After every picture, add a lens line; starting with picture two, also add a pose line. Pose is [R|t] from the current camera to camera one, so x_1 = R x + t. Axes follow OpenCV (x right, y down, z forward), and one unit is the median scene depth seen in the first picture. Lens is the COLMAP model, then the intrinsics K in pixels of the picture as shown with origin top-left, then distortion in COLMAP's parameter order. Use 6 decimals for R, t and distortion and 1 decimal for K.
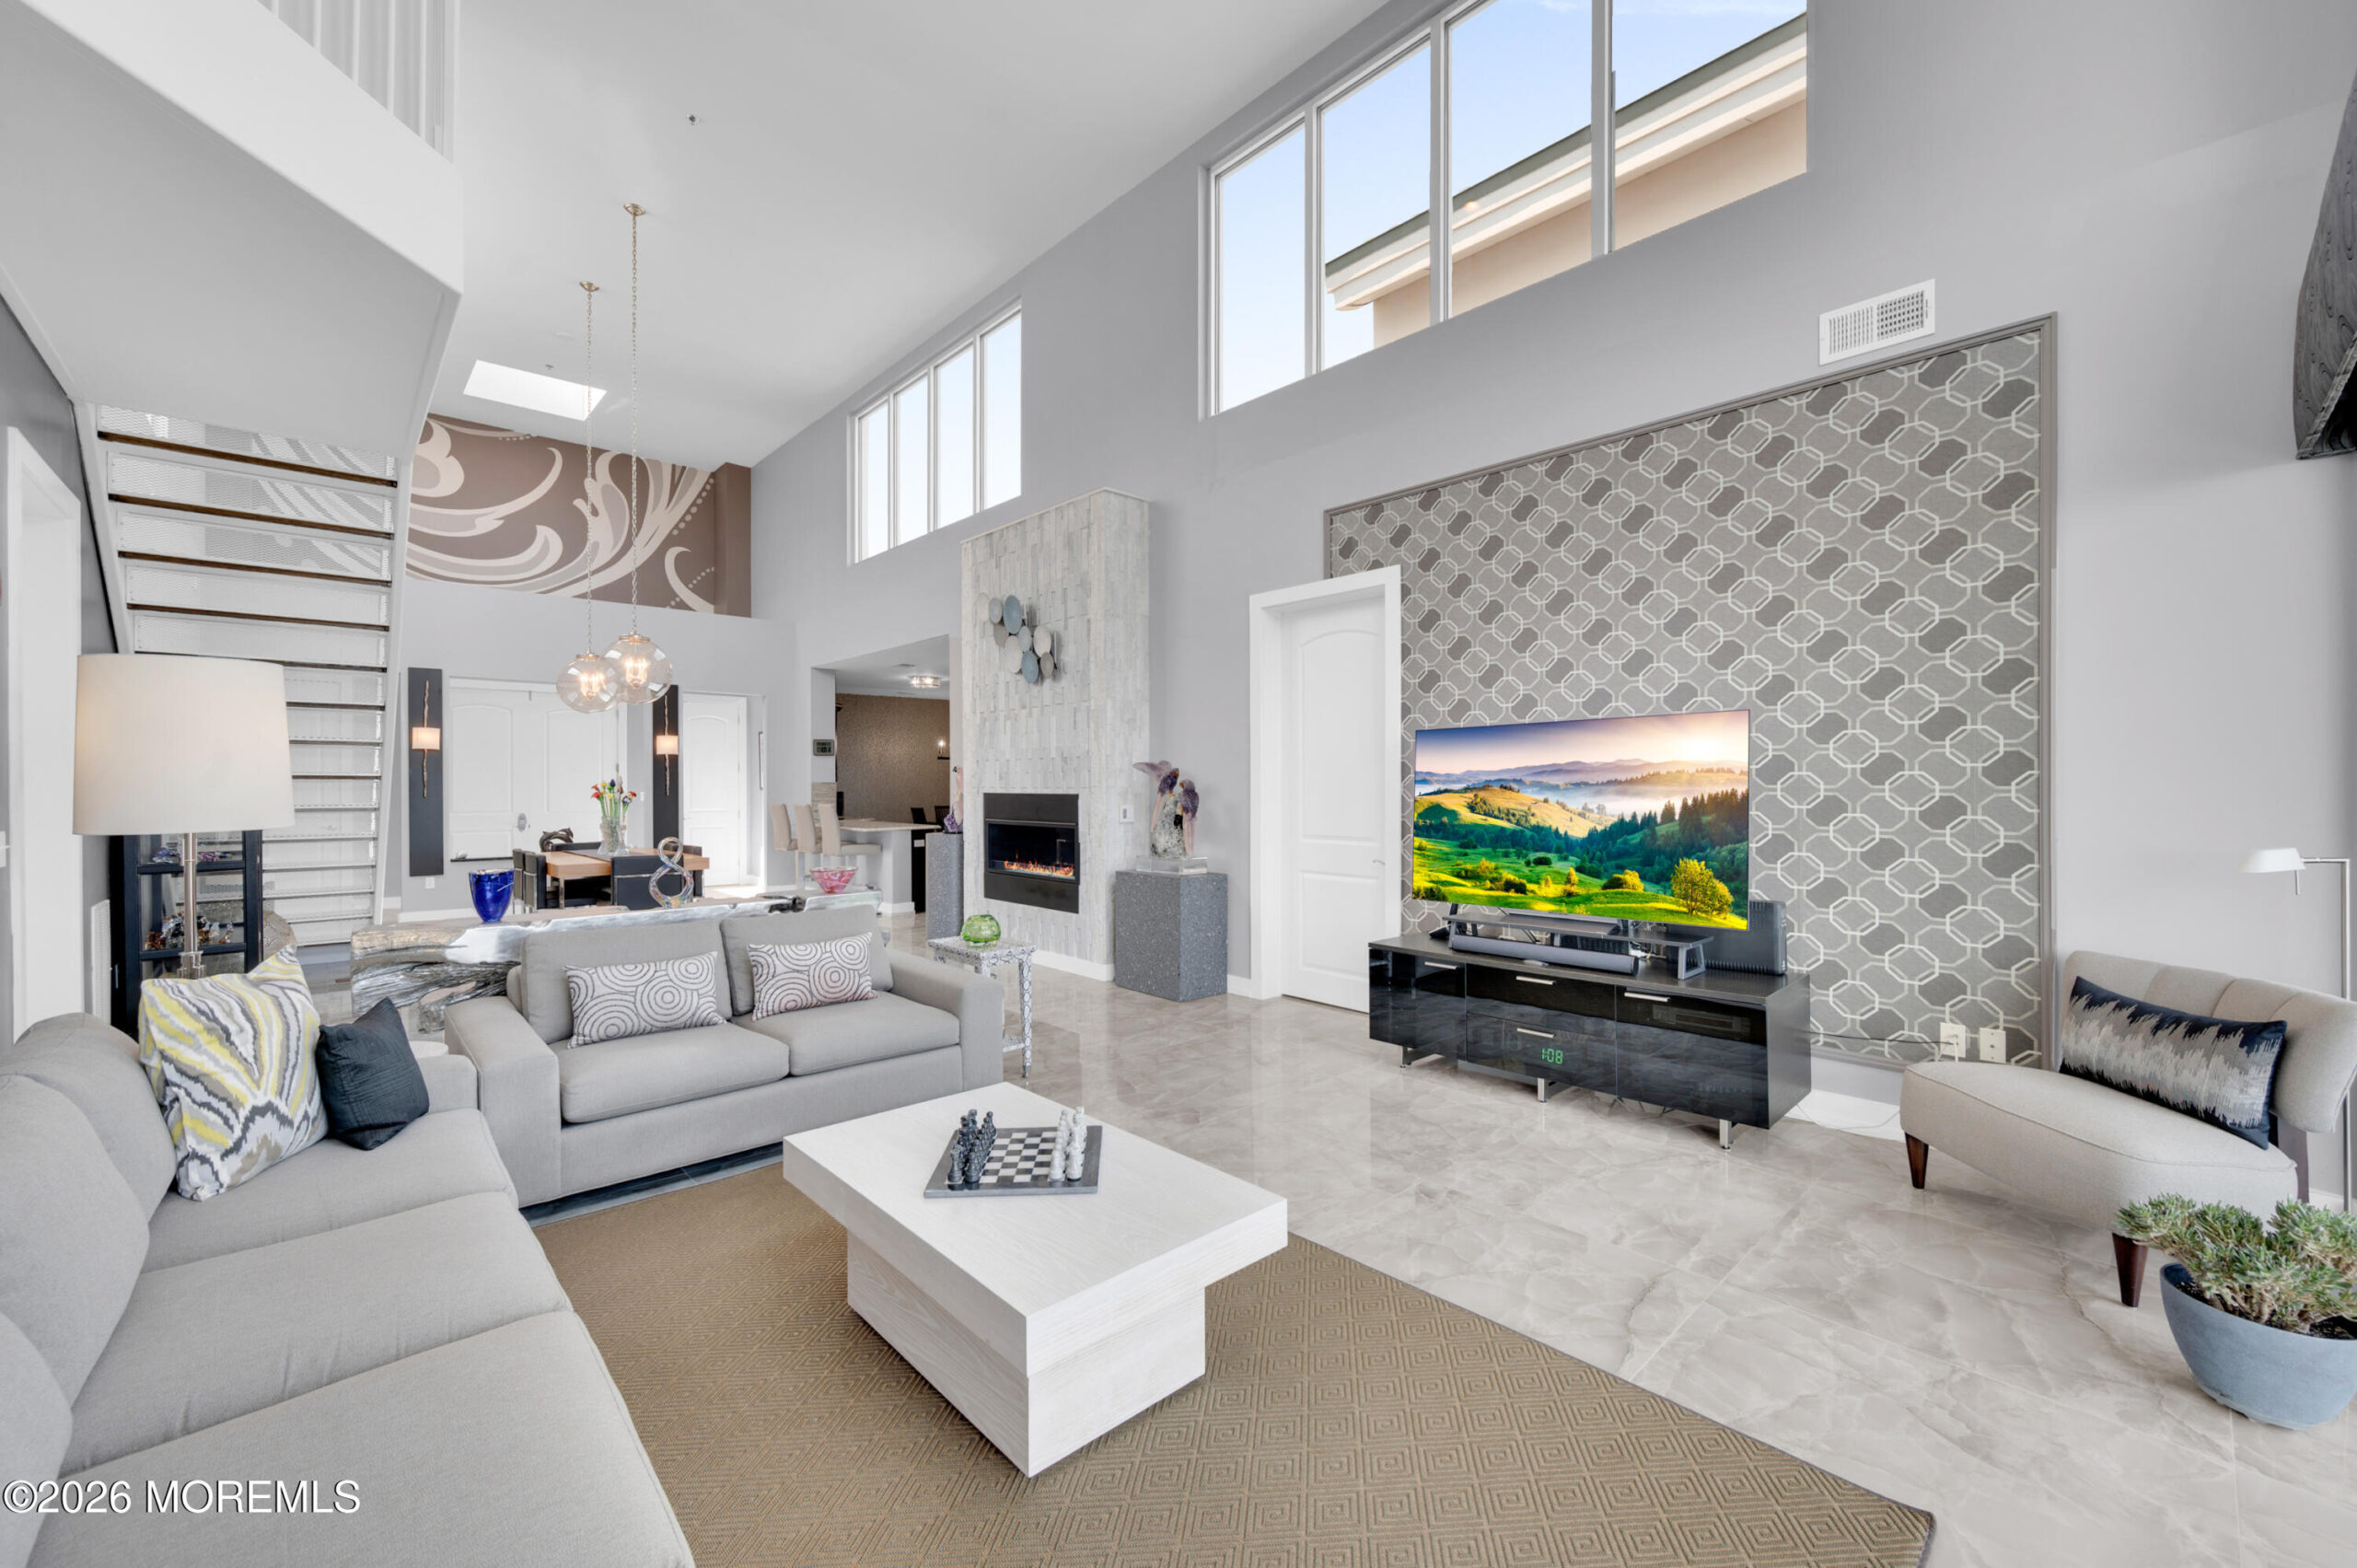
lens RADIAL K [[923.2, 0, 1166.7], [0, 923.2, 786.8], [0, 0, 1]] dist [-0.002331, -0.000595]
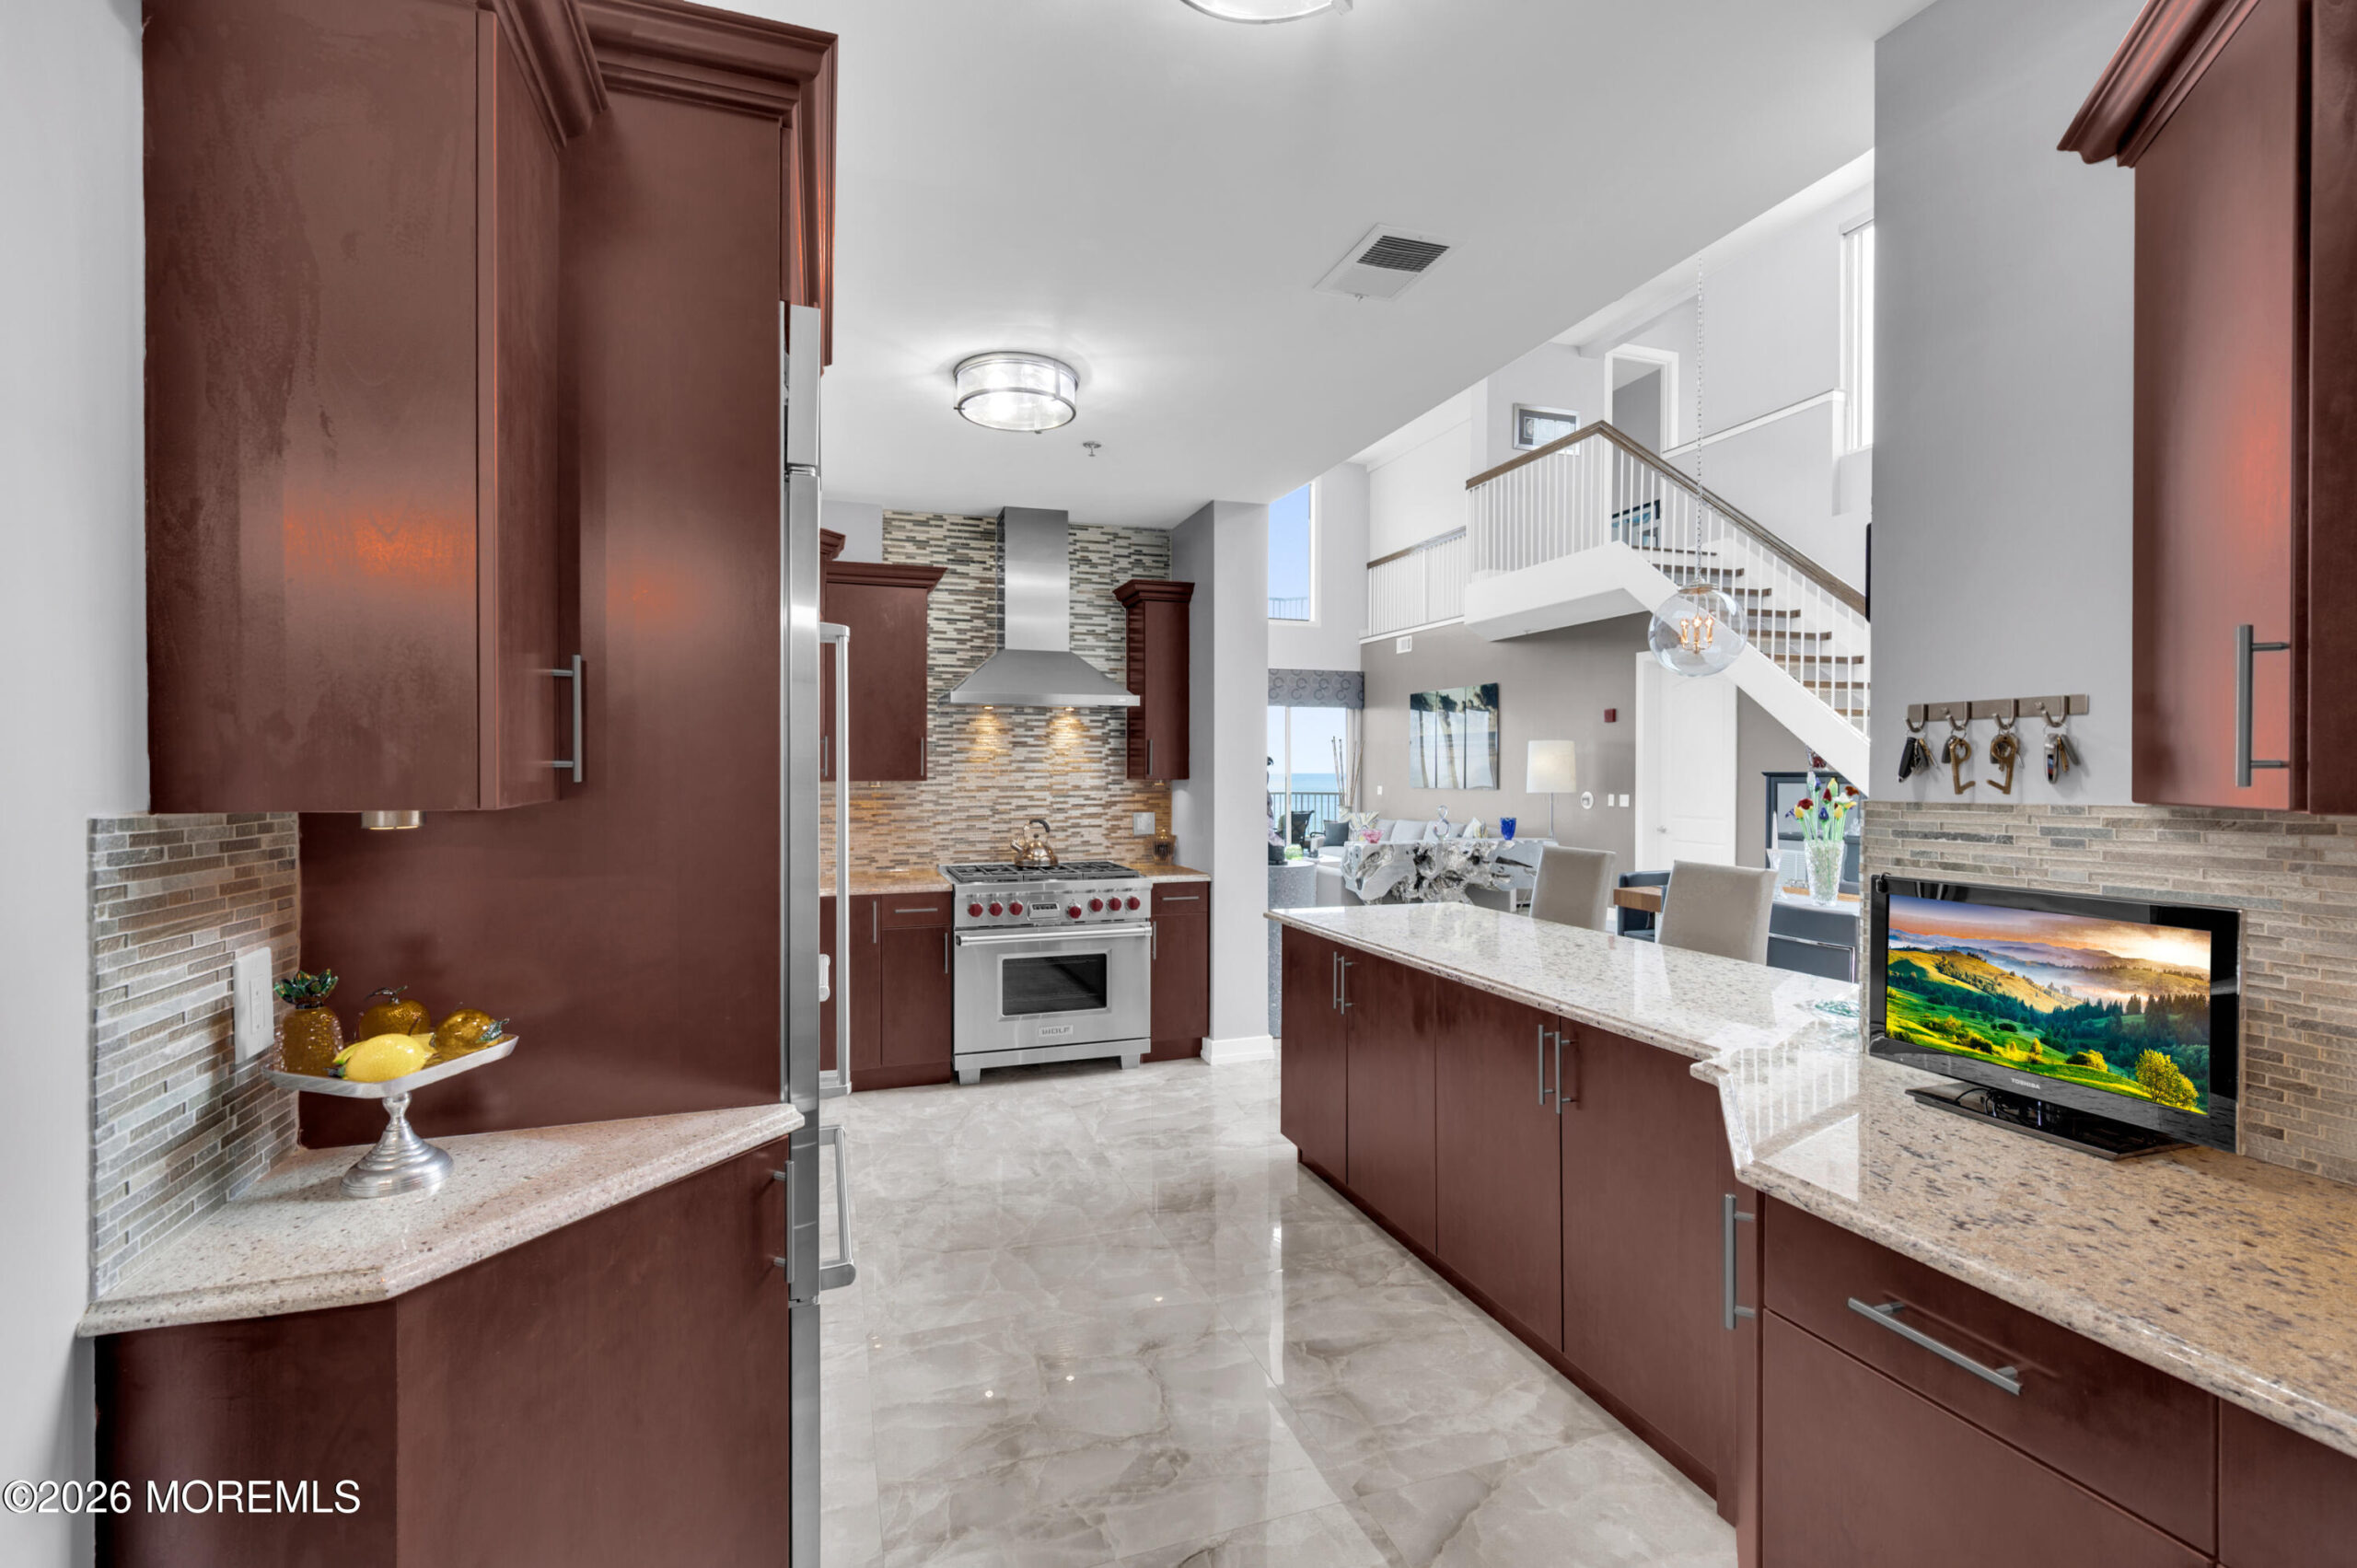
lens RADIAL K [[1059.5, 0, 1167.8], [0, 1059.5, 779.6], [0, 0, 1]] dist [0.017515, 0.001417]
pose [[0.906841, 0.001675, -0.421470, 0.028641], [0.004619, 0.999893, 0.013912, -0.224428], [0.421448, -0.014563, 0.906736, -0.557174]]
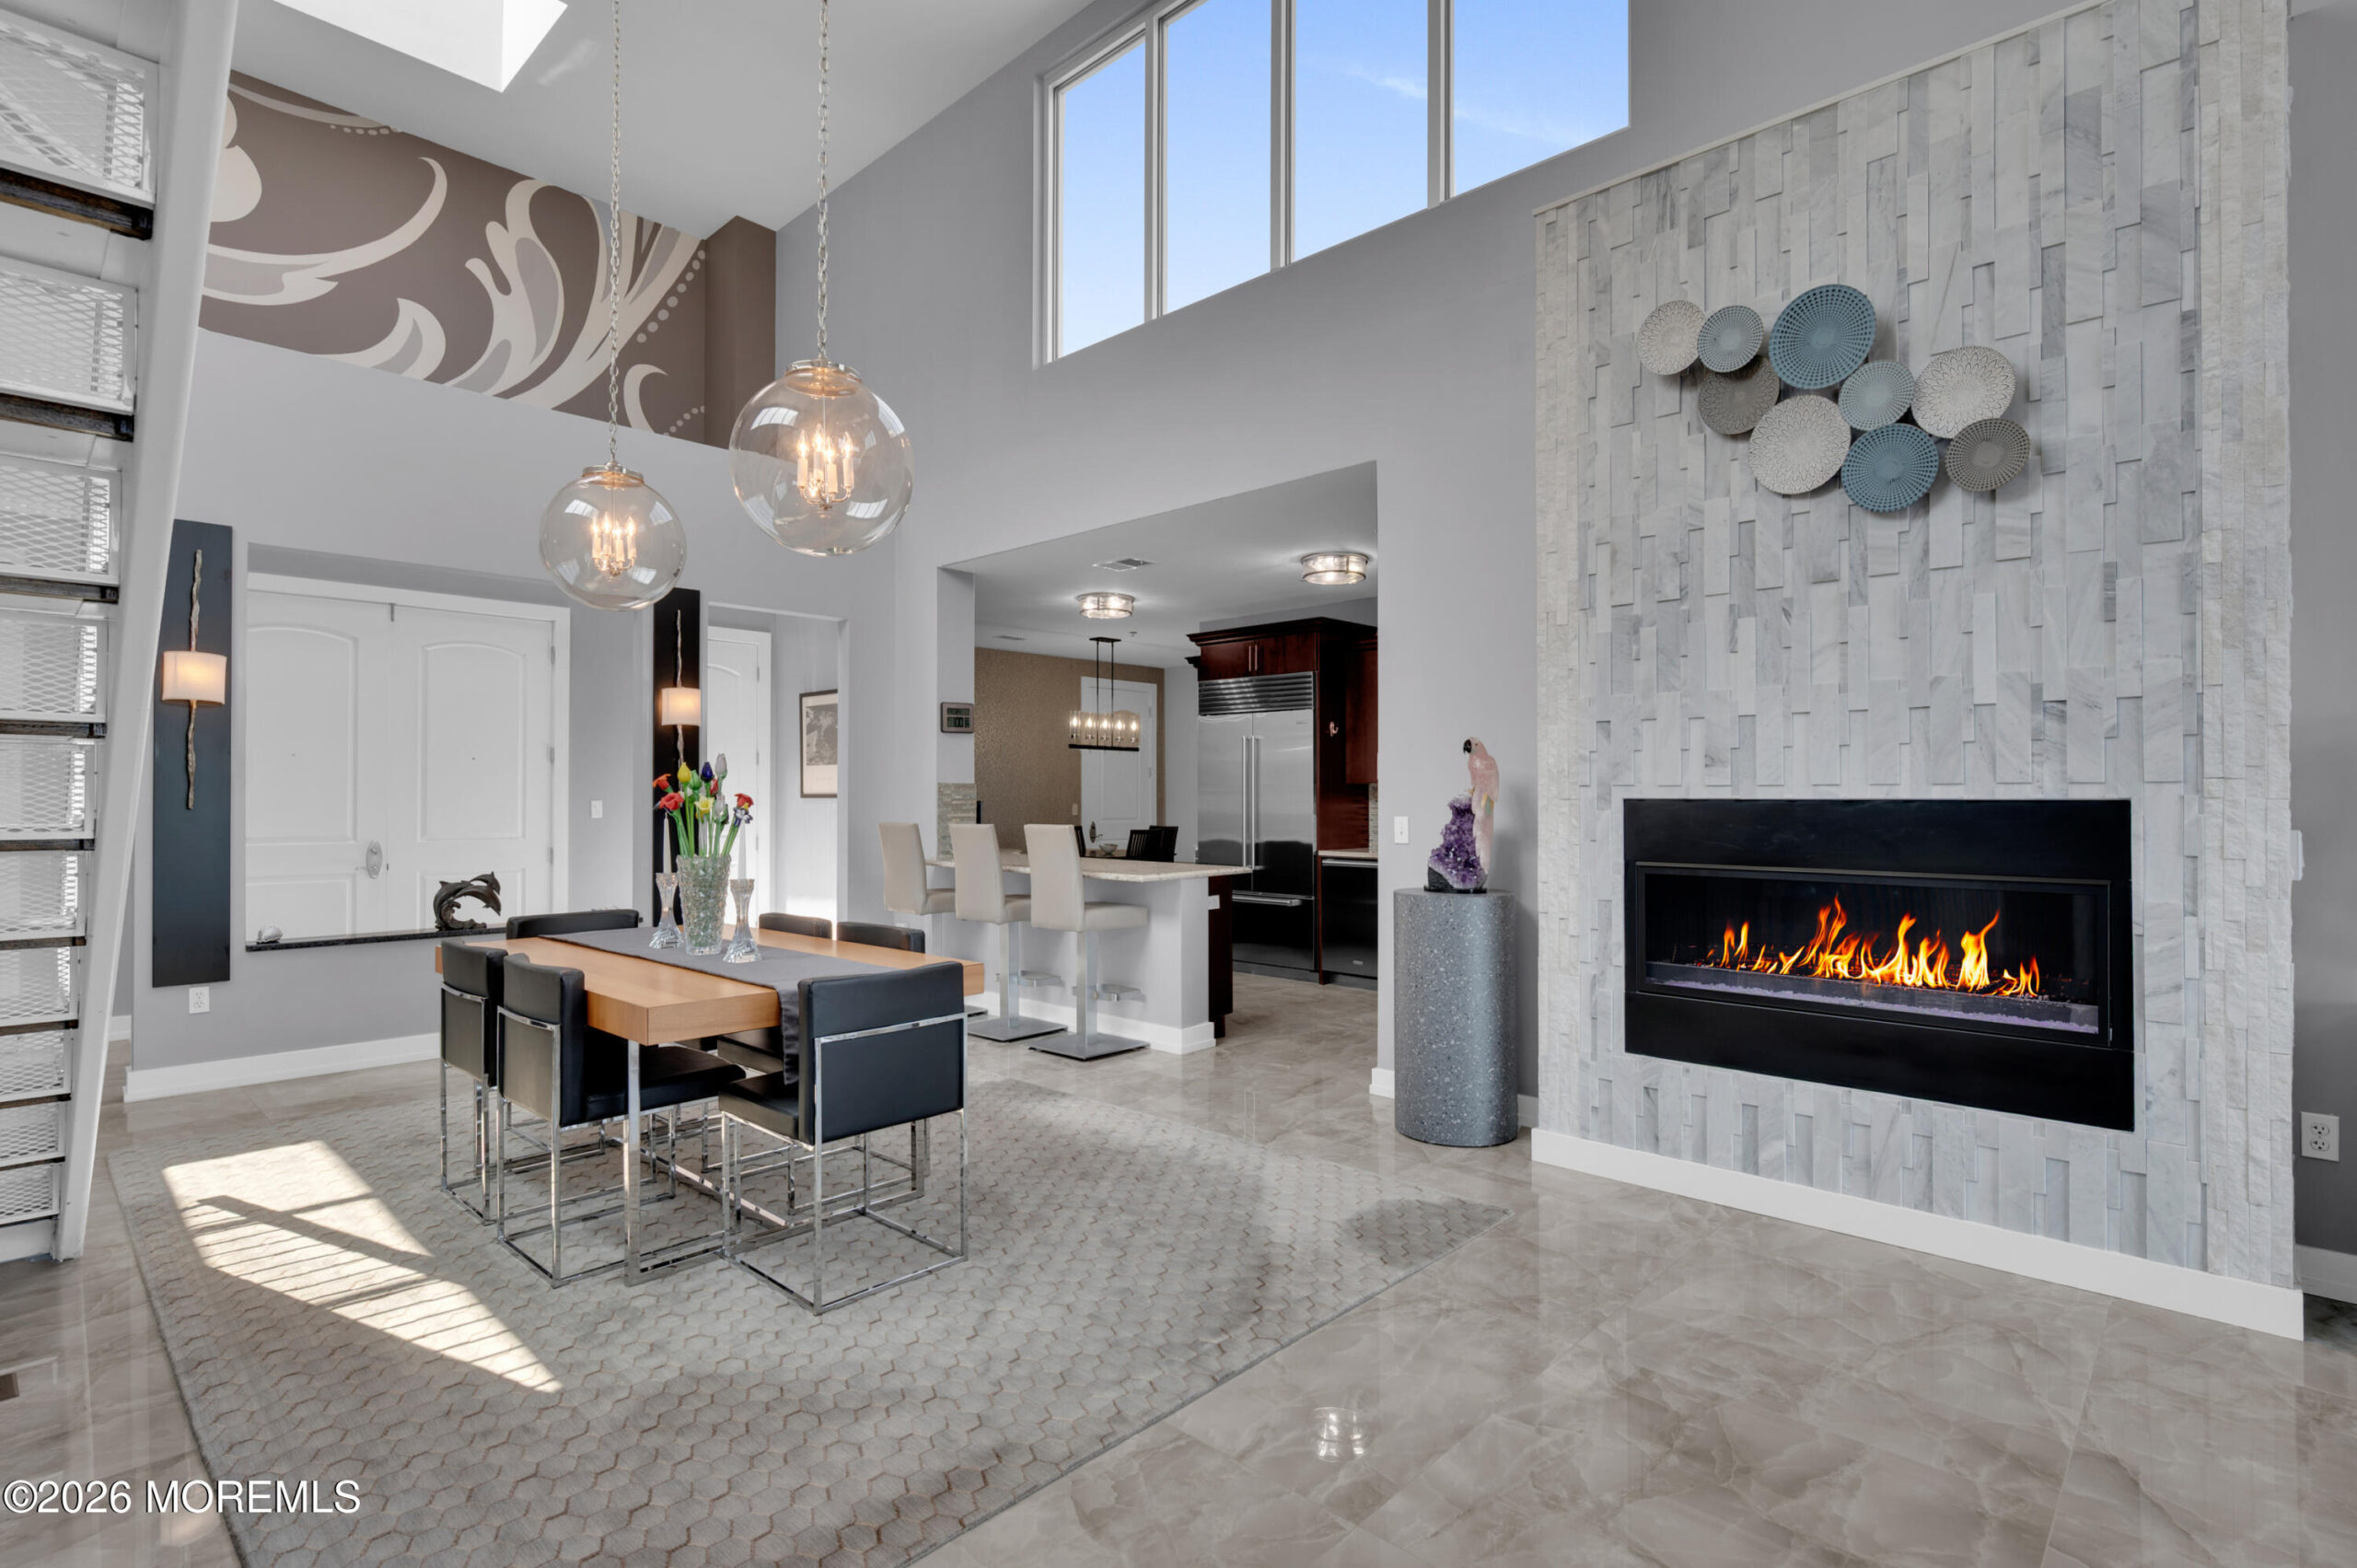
lens RADIAL K [[1136.8, 0, 1162.9], [0, 1136.8, 785.1], [0, 0, 1]] dist [-0.002388, -0.000353]
pose [[0.998238, 0.002308, 0.059298, -0.713260], [-0.001502, 0.999906, -0.013630, 0.012405], [-0.059324, 0.013517, 0.998147, 0.822238]]
